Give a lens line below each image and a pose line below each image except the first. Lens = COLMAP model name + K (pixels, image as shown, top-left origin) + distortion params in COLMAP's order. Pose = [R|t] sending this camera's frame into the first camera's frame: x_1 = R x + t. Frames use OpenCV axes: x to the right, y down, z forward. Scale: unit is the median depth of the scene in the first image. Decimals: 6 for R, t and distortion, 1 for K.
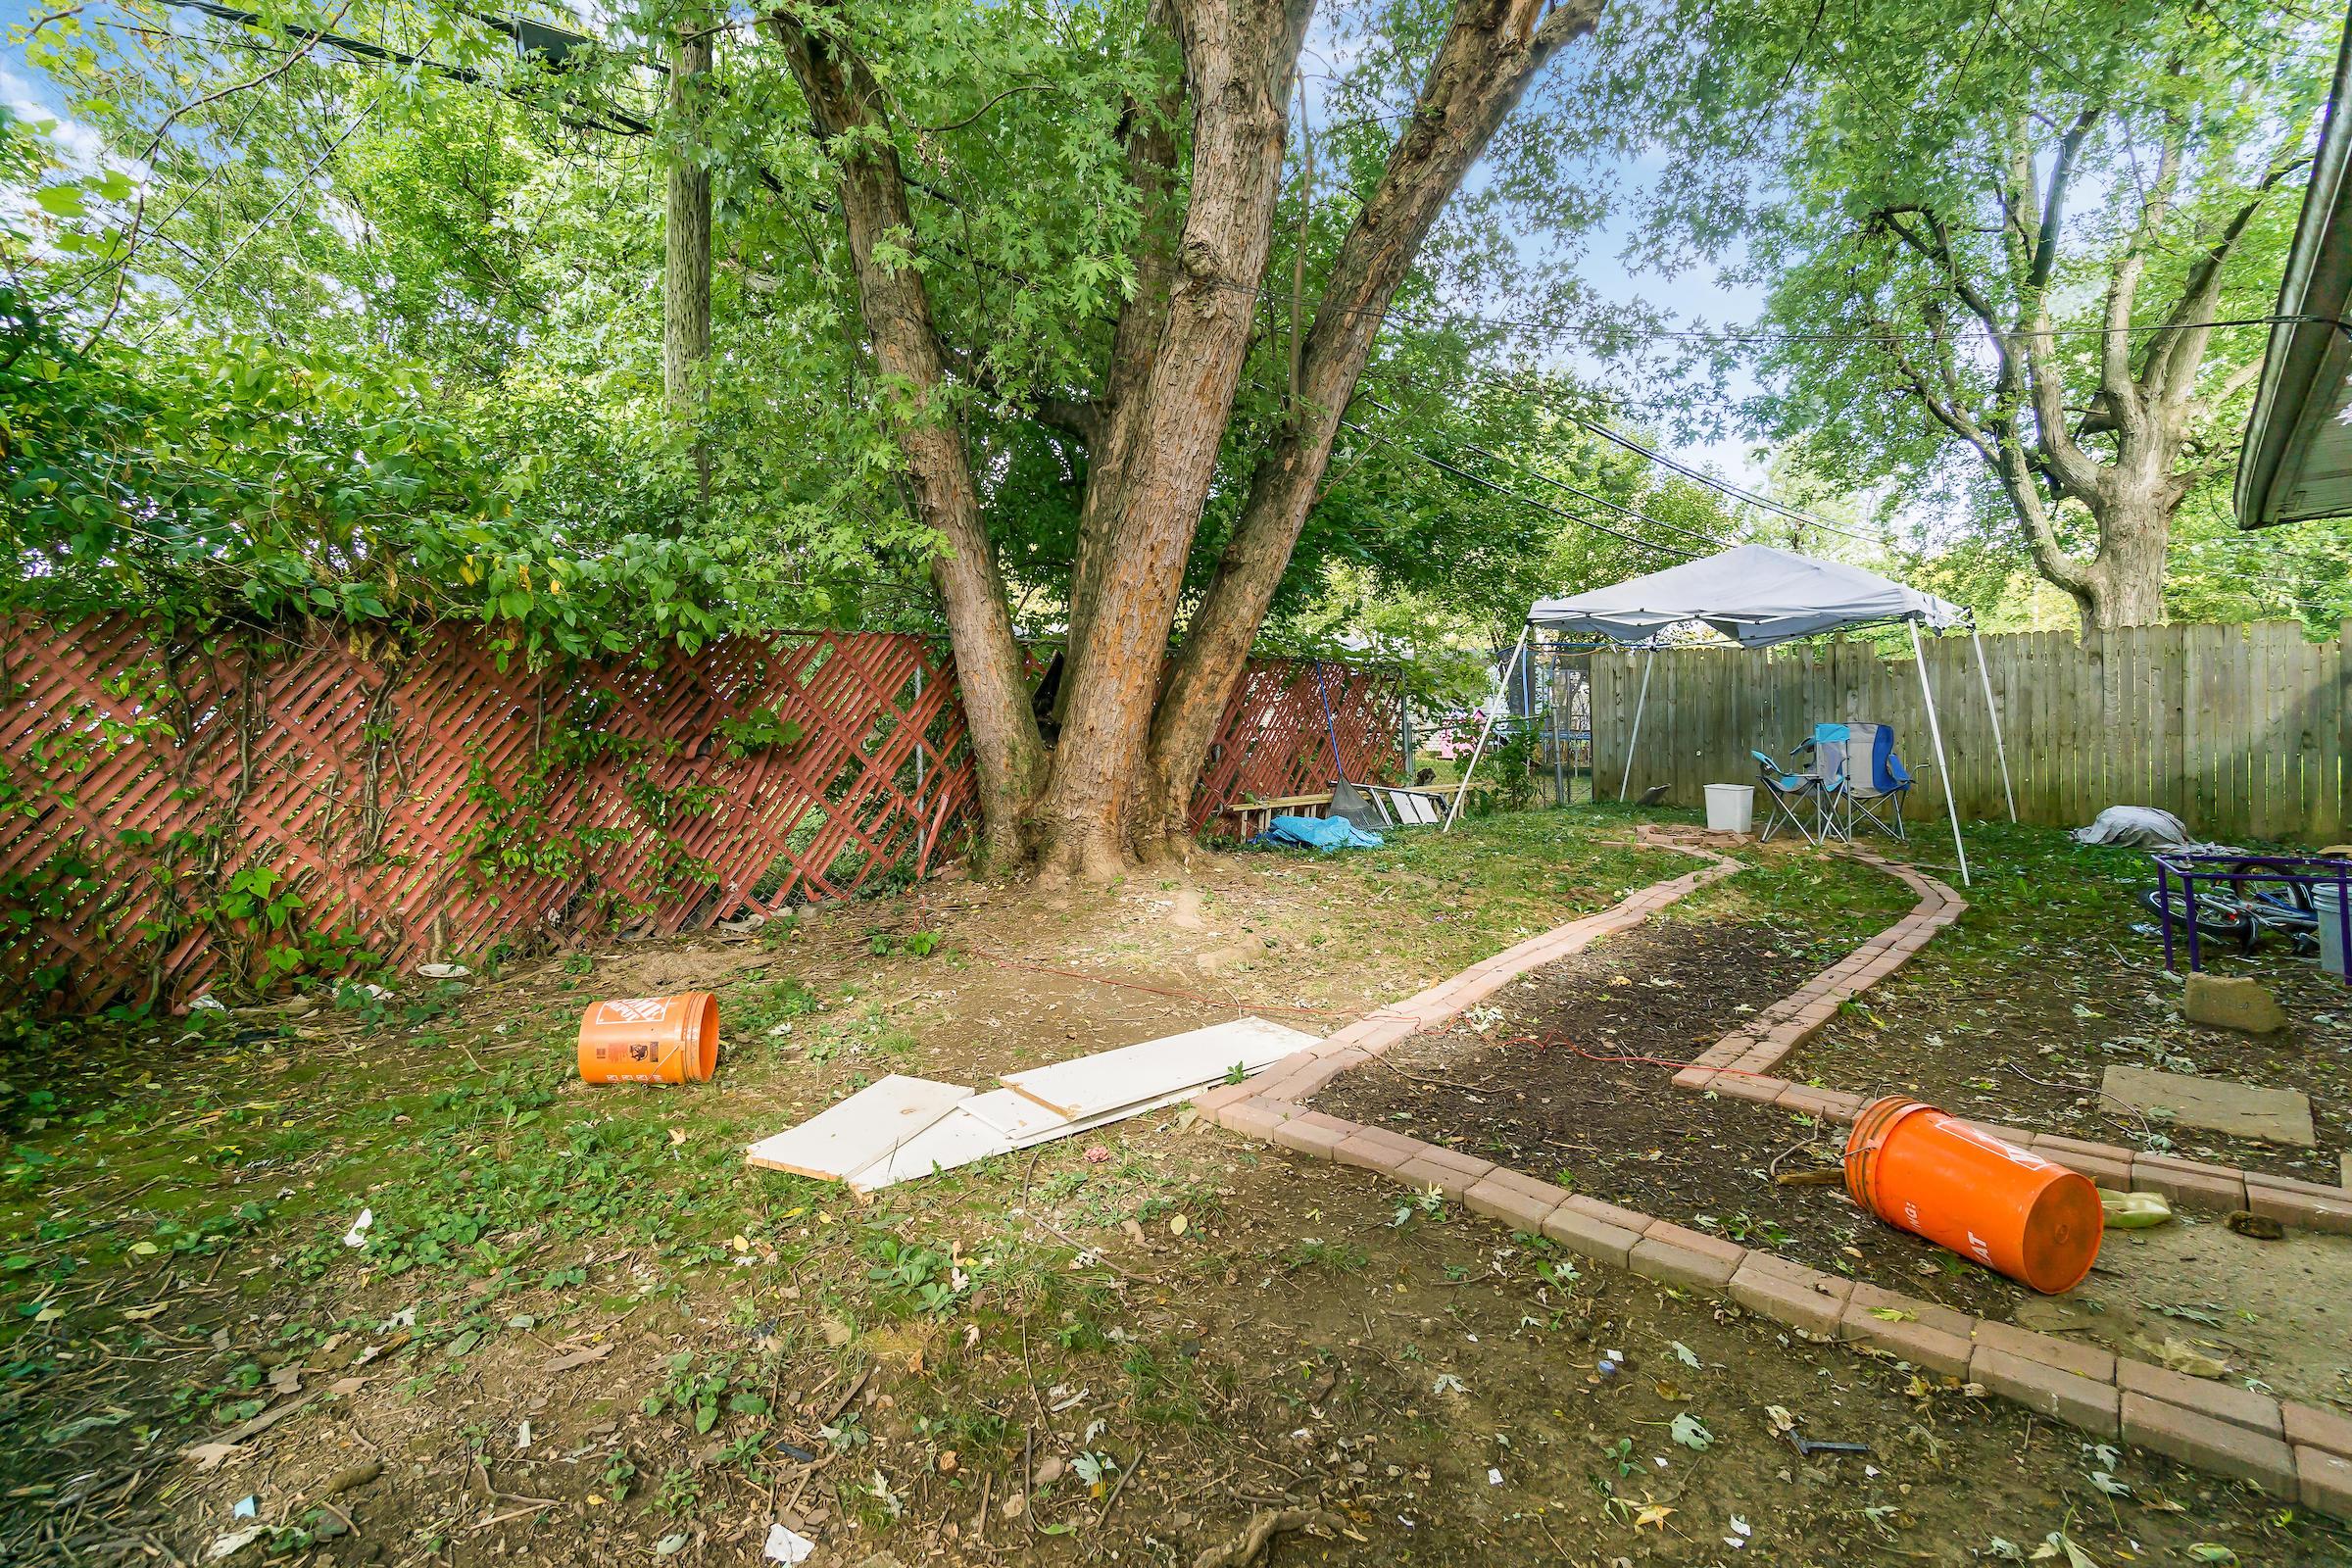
lens RADIAL K [[1038.1, 0, 1179.2], [0, 1038.1, 711.4], [0, 0, 1]] dist [-0.001979, -0.000145]
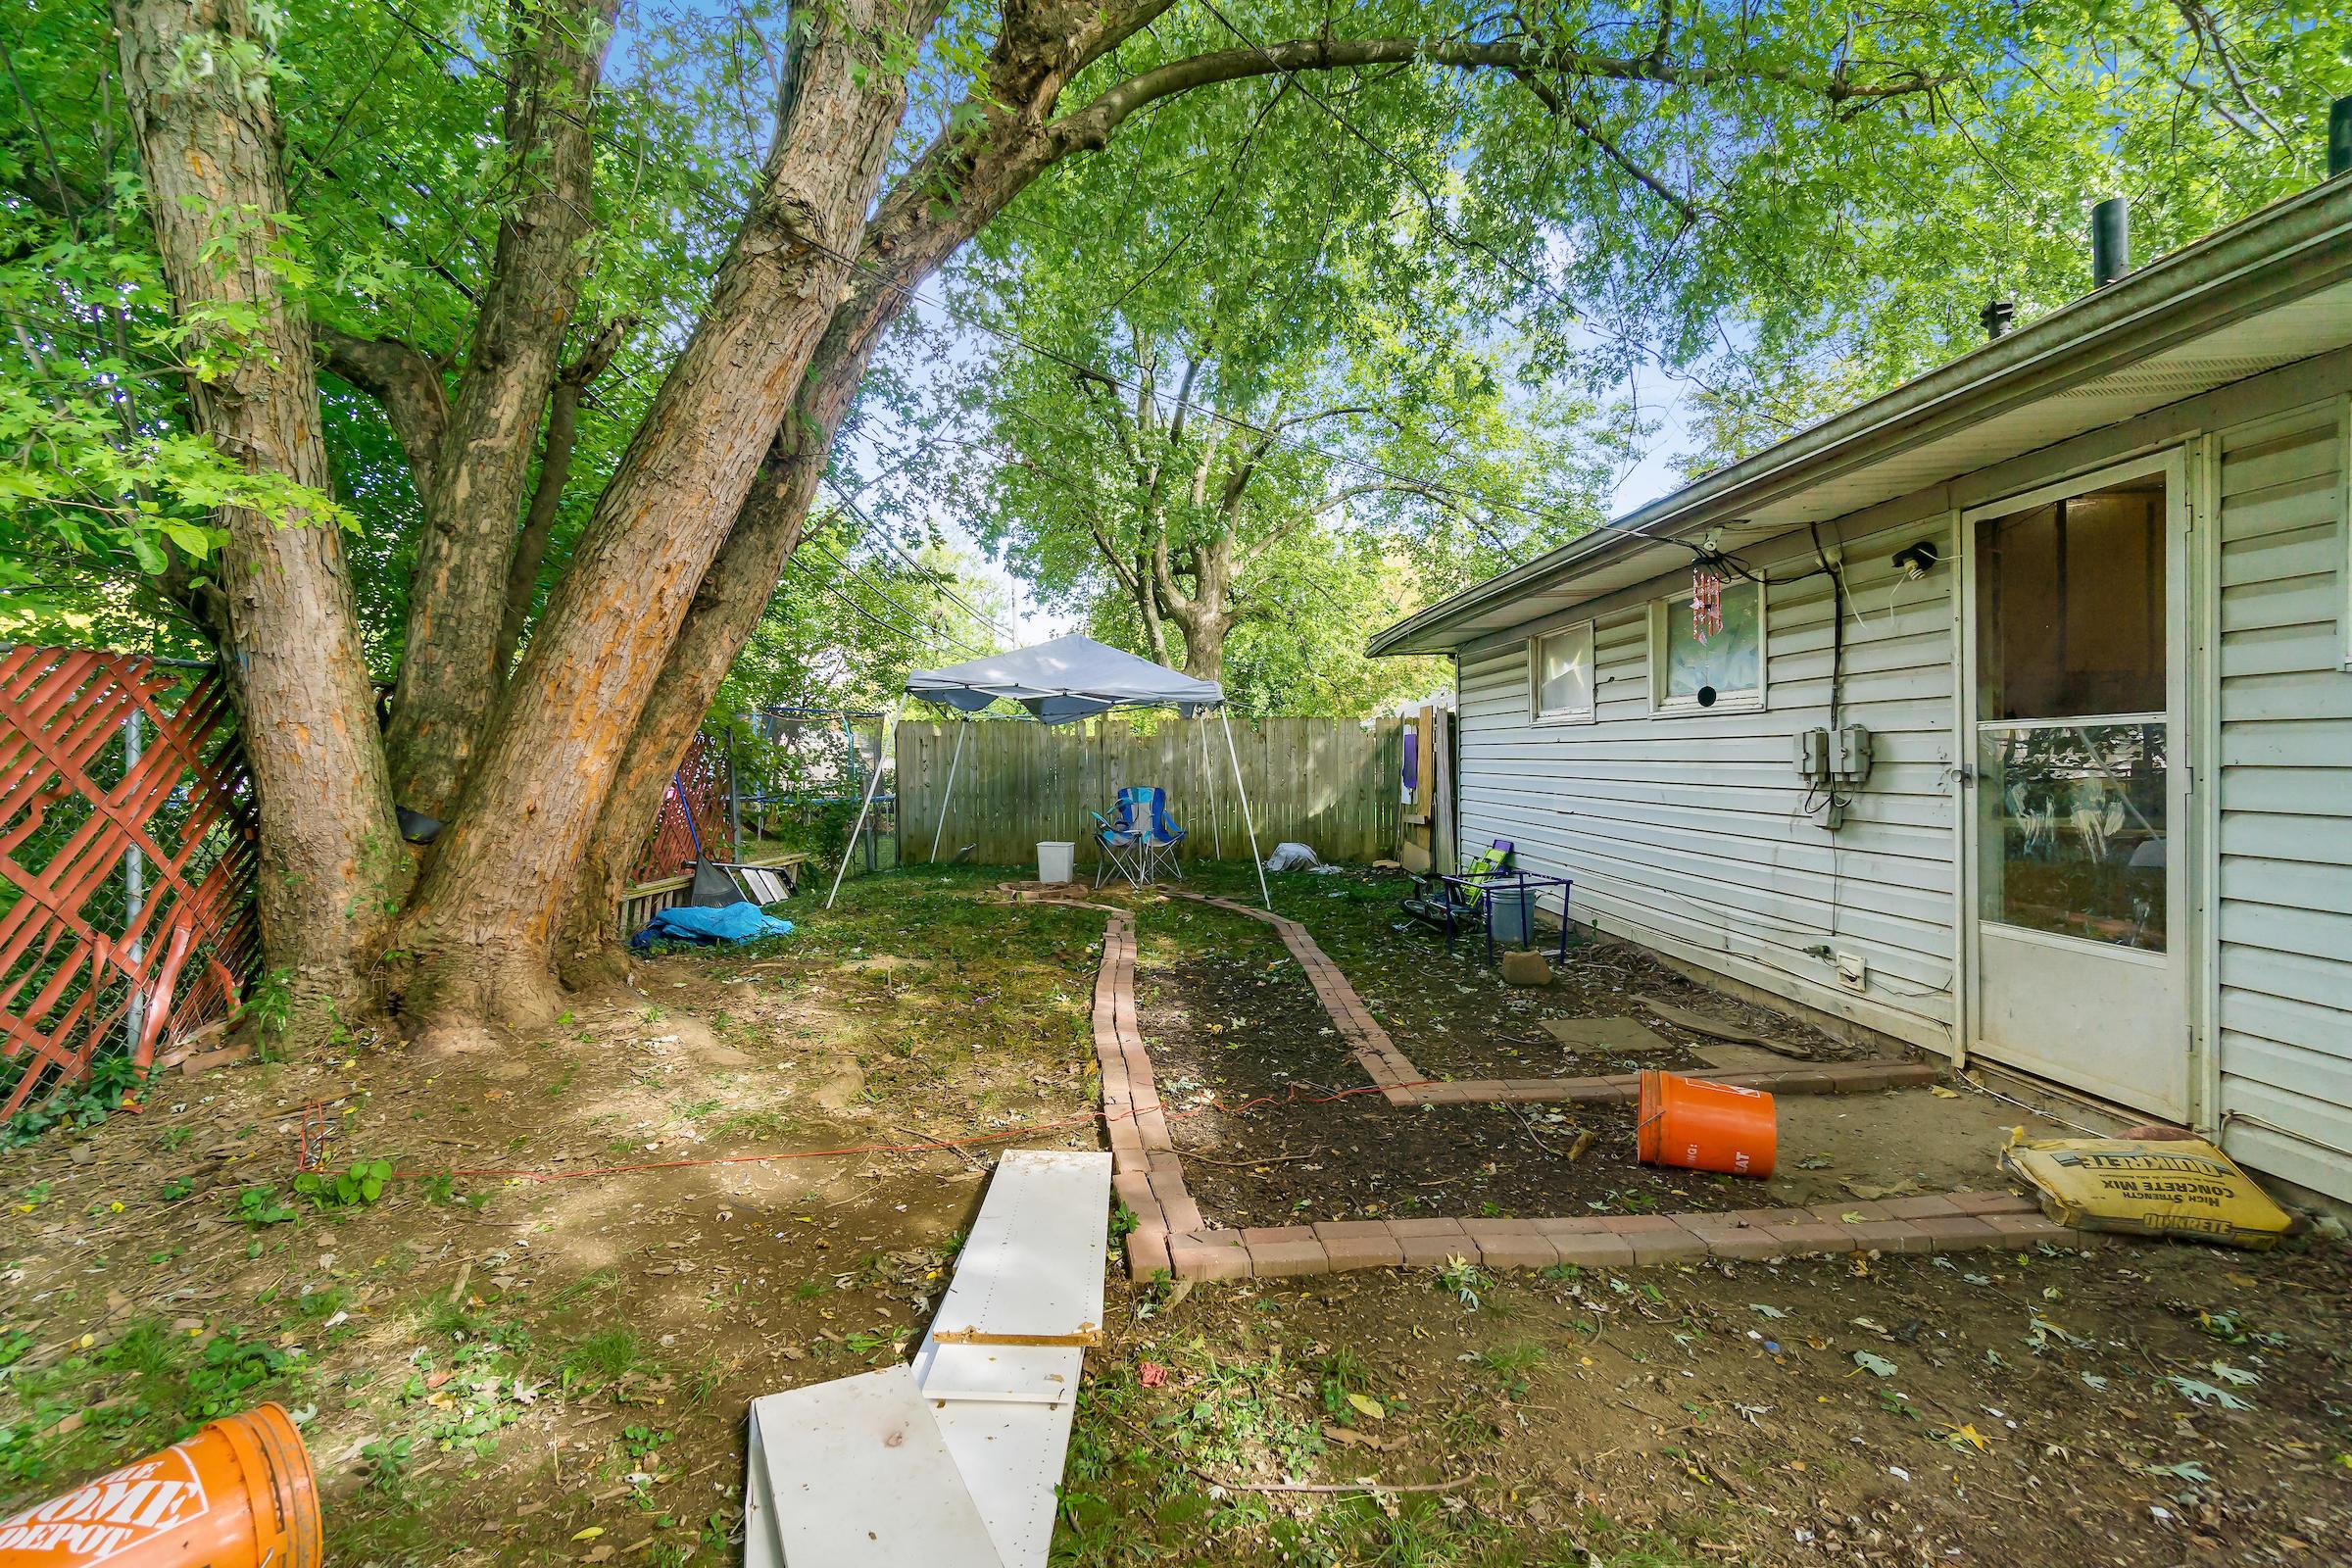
lens RADIAL K [[1012.5, 0, 1178.8], [0, 1012.5, 752.0], [0, 0, 1]] dist [-0.004544, -0.000204]
pose [[0.695069, 0.011944, 0.718844, -0.254168], [0.004496, 0.999770, -0.020959, -0.005954], [-0.718929, 0.017800, 0.694856, 0.193042]]
